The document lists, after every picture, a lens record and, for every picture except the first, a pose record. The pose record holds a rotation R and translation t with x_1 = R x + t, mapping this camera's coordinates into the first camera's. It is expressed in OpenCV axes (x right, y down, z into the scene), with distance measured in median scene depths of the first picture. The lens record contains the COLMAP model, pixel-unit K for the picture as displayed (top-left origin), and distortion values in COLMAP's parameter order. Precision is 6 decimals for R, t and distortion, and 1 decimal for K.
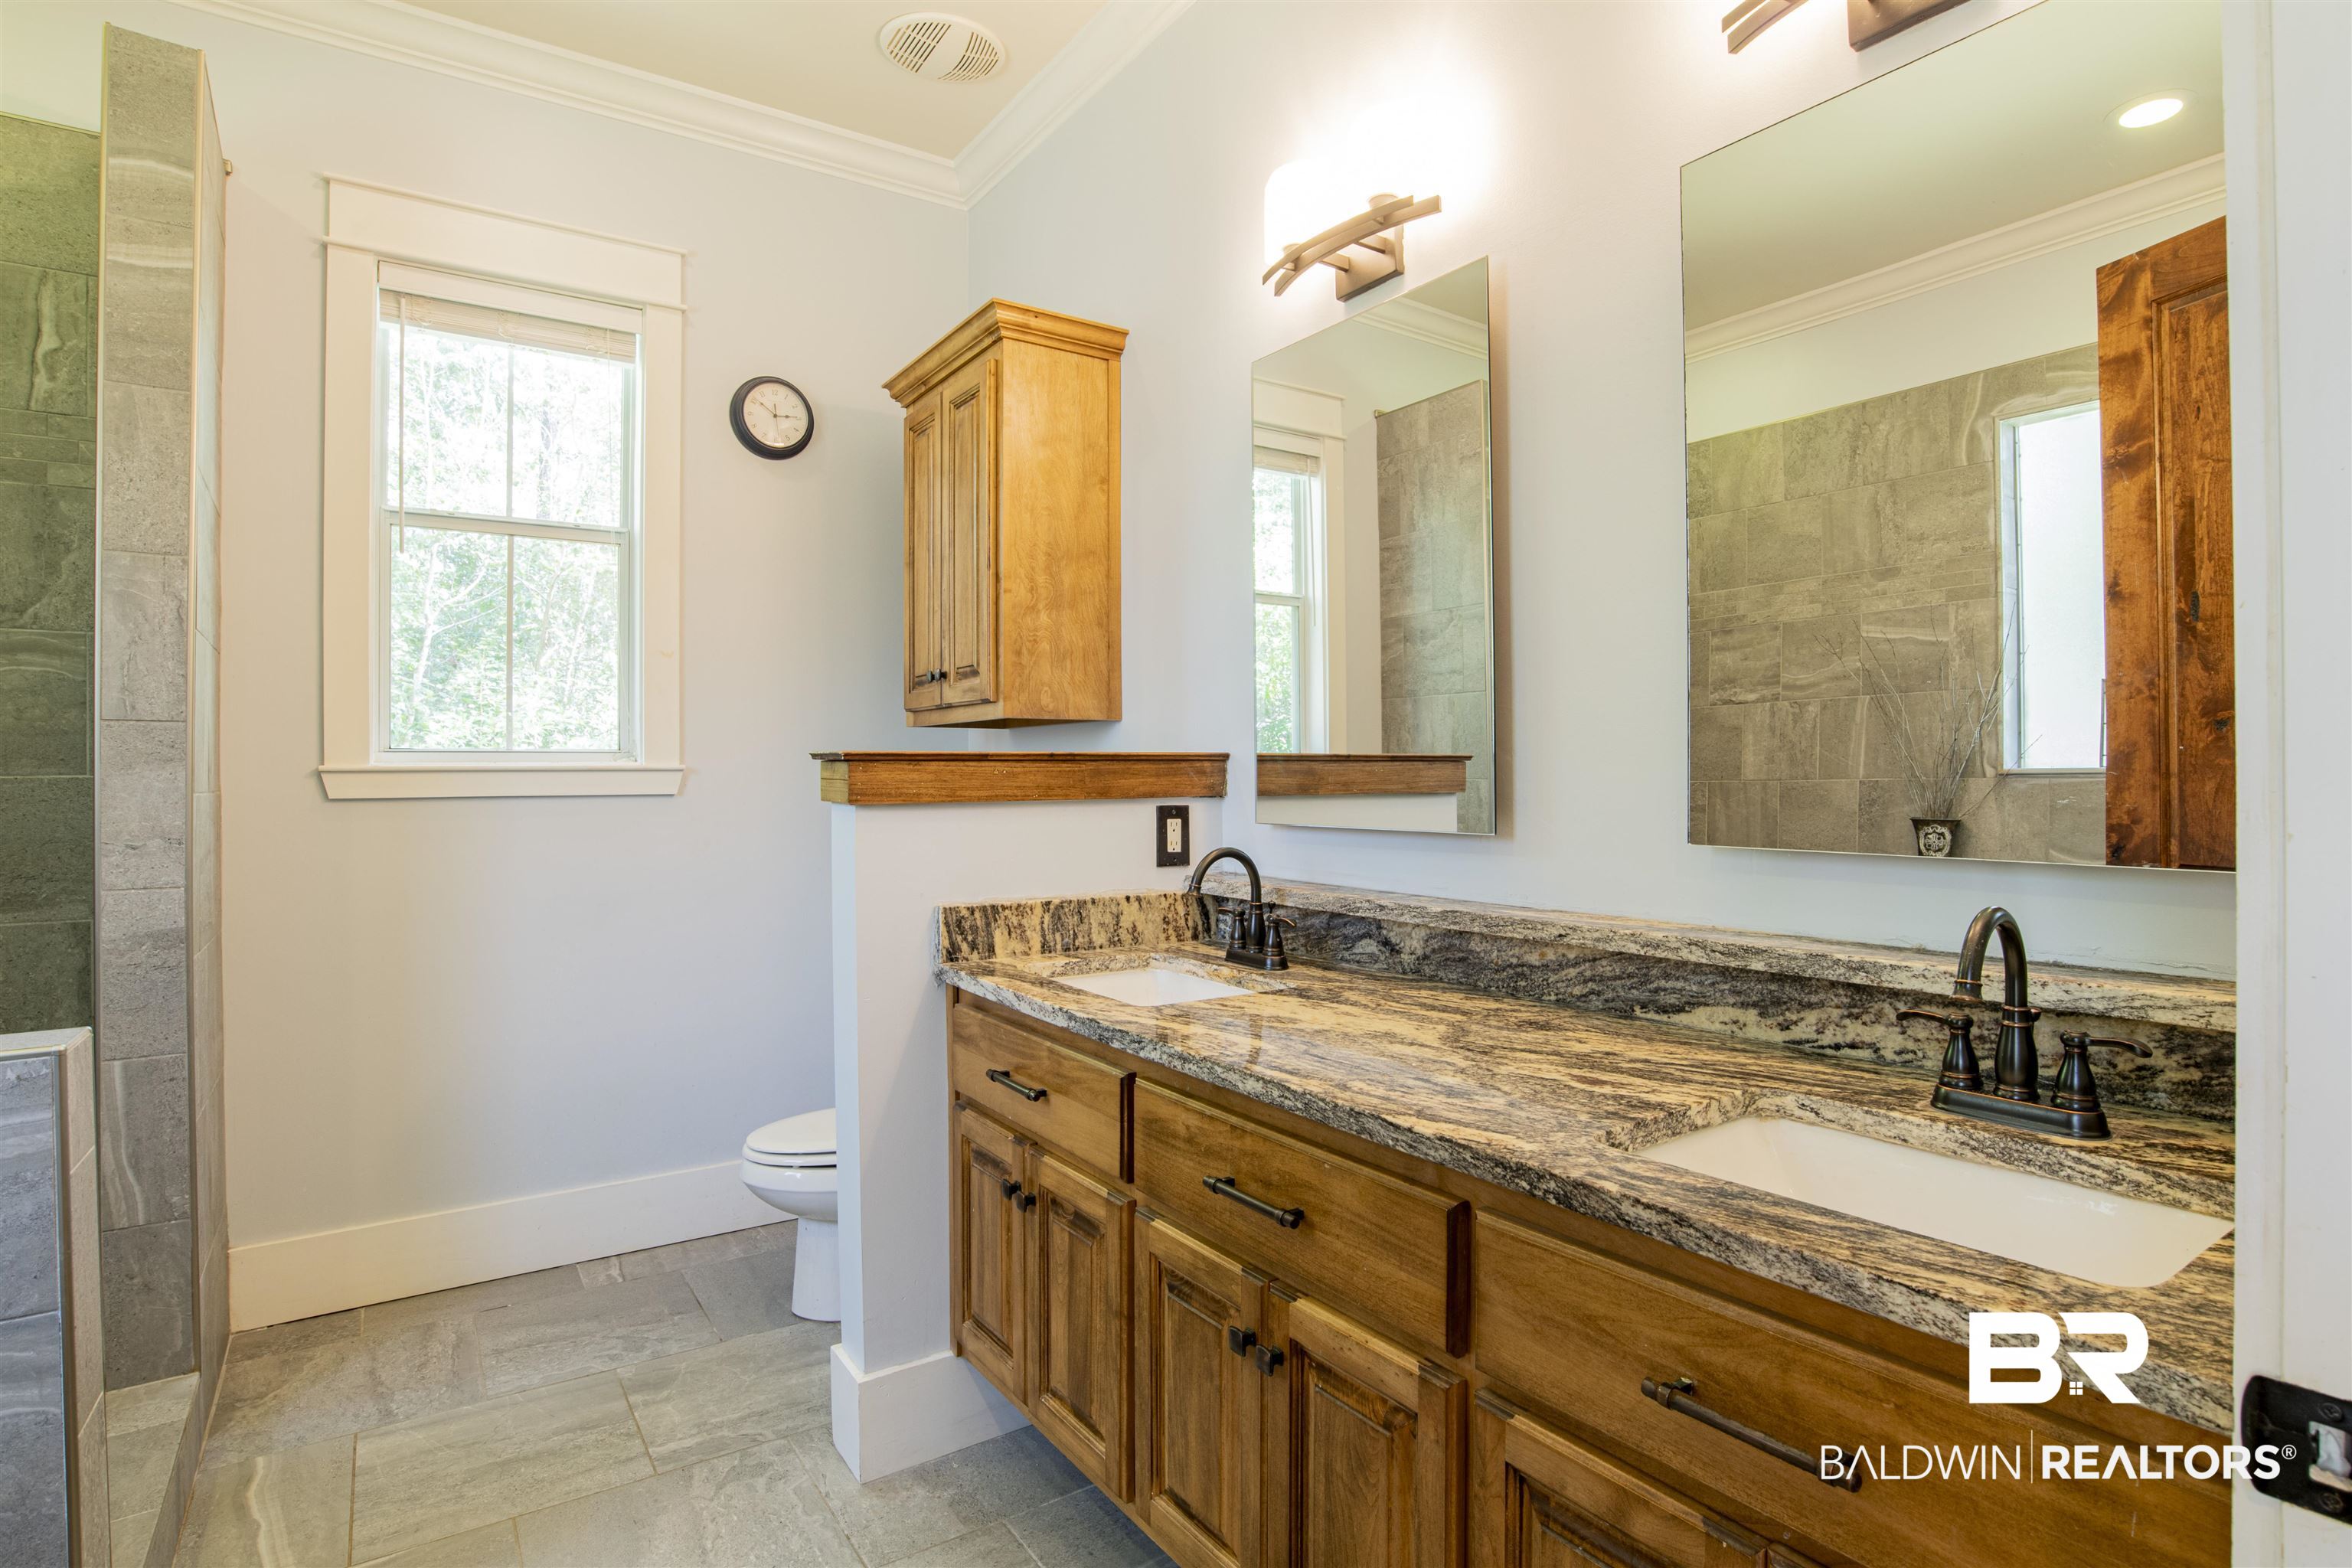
lens RADIAL K [[1209.0, 0, 1184.8], [0, 1209.0, 766.7], [0, 0, 1]] dist [-0.065515, 0.025895]
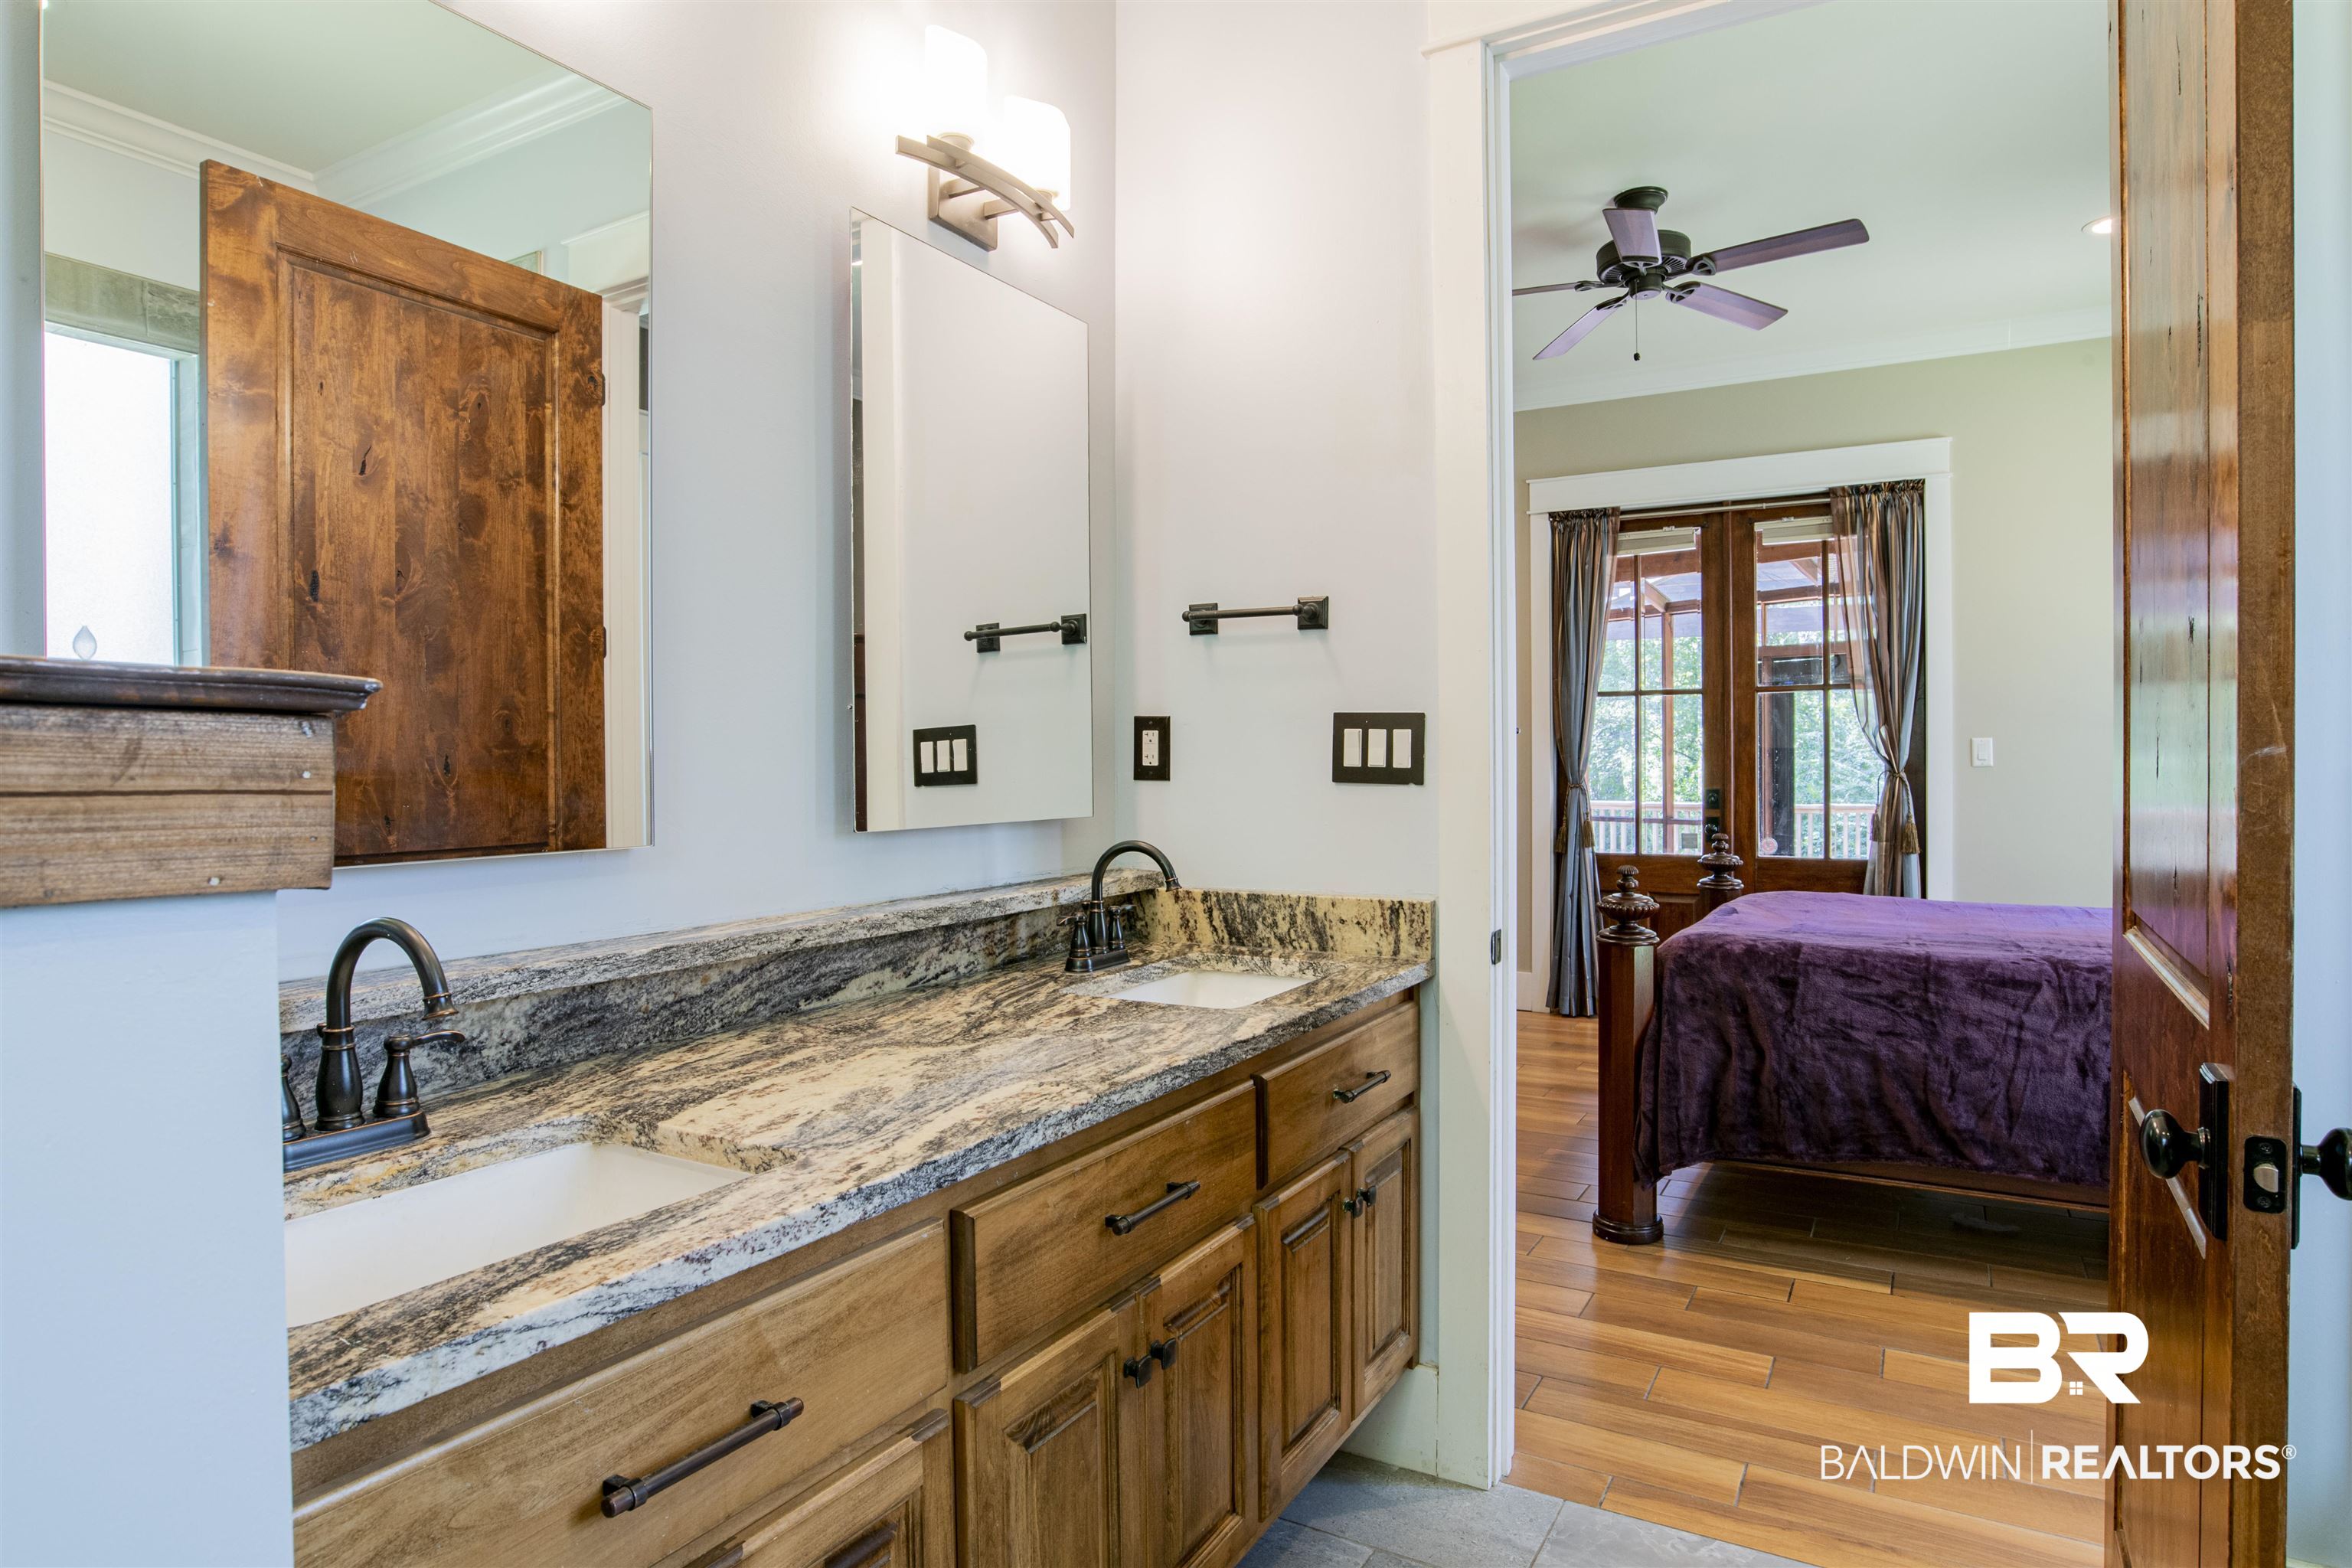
lens RADIAL K [[1313.1, 0, 1182.6], [0, 1313.1, 768.7], [0, 0, 1]] dist [-0.069349, 0.036507]
pose [[-0.437560, 0.004802, 0.899176, -0.780175], [0.005525, 0.999981, -0.002652, 0.011410], [-0.899172, 0.003807, -0.437579, 1.248718]]
